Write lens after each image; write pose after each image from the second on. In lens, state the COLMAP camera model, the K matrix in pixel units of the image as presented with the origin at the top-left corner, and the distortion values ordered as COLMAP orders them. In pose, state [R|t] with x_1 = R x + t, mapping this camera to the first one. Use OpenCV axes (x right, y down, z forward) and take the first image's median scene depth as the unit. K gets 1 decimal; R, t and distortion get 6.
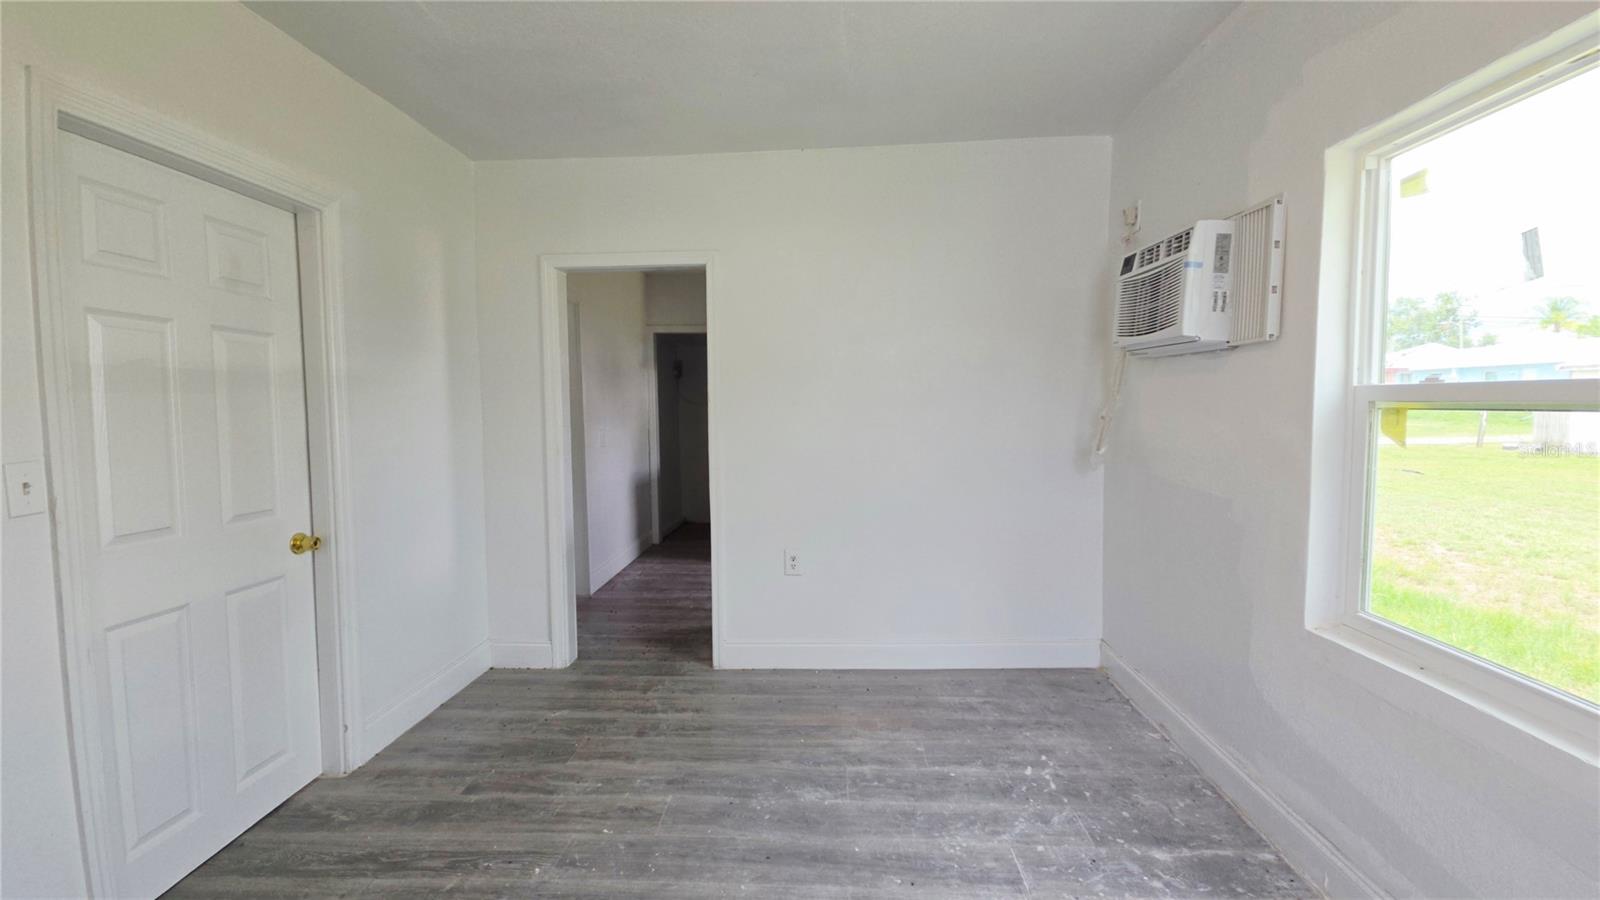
lens RADIAL K [[645.6, 0, 803.2], [0, 645.6, 444.0], [0, 0, 1]] dist [0.007646, -0.005116]
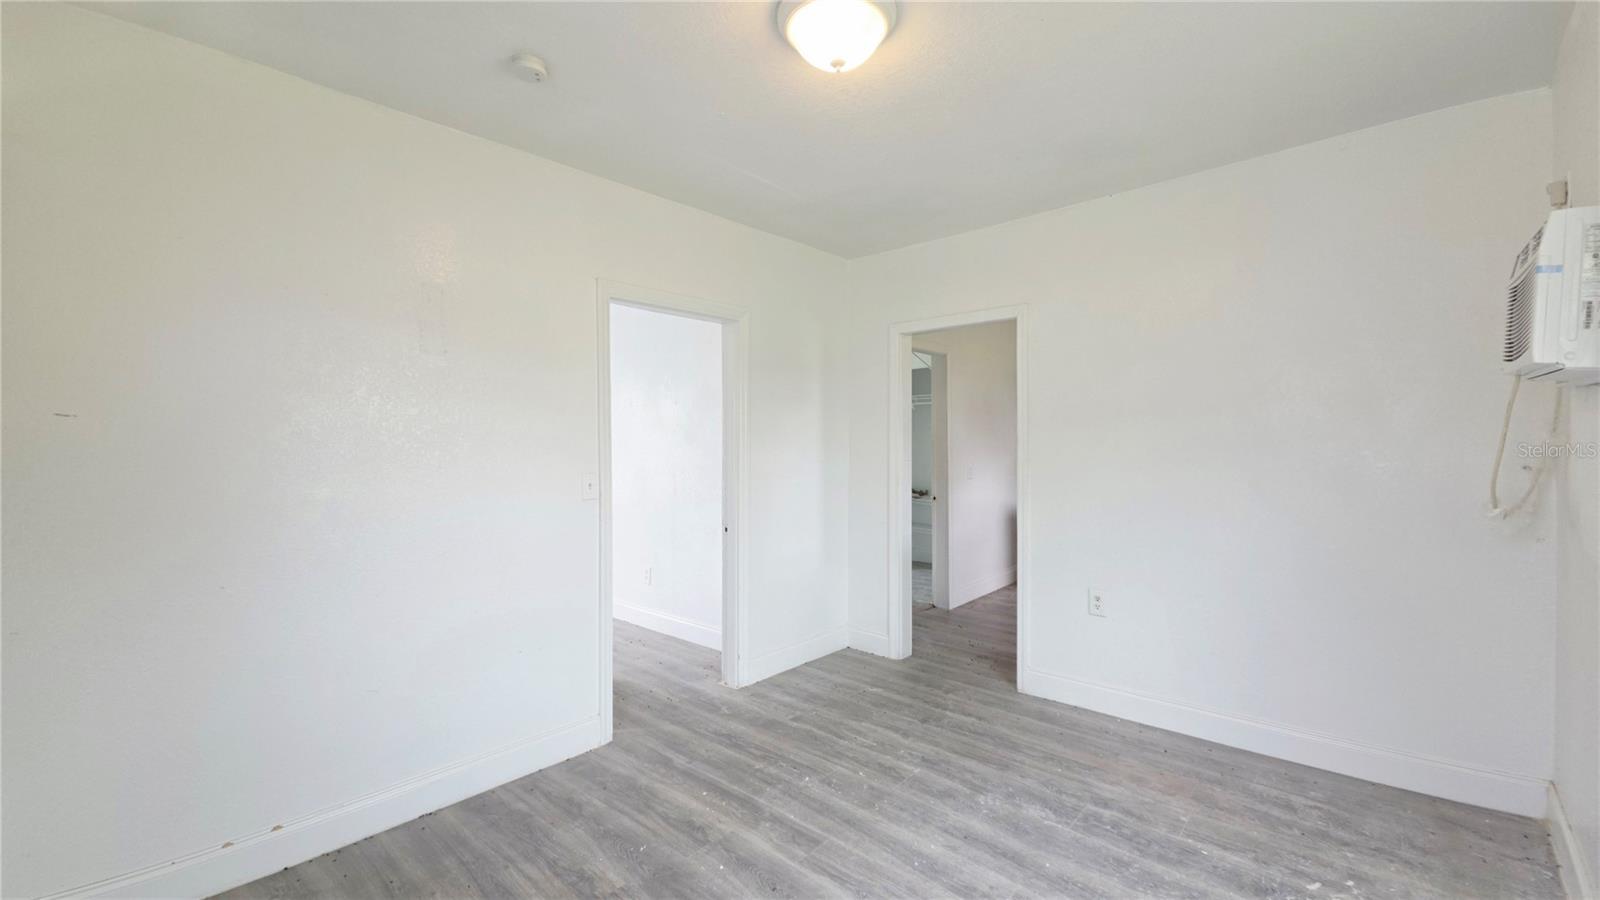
lens RADIAL K [[645.6, 0, 801.3], [0, 645.6, 440.8], [0, 0, 1]] dist [0.007646, -0.005116]
pose [[0.772542, 0.005771, -0.634938, 0.359434], [-0.038841, 0.998516, -0.038183, -0.014271], [0.633775, 0.054160, 0.771619, -0.099498]]
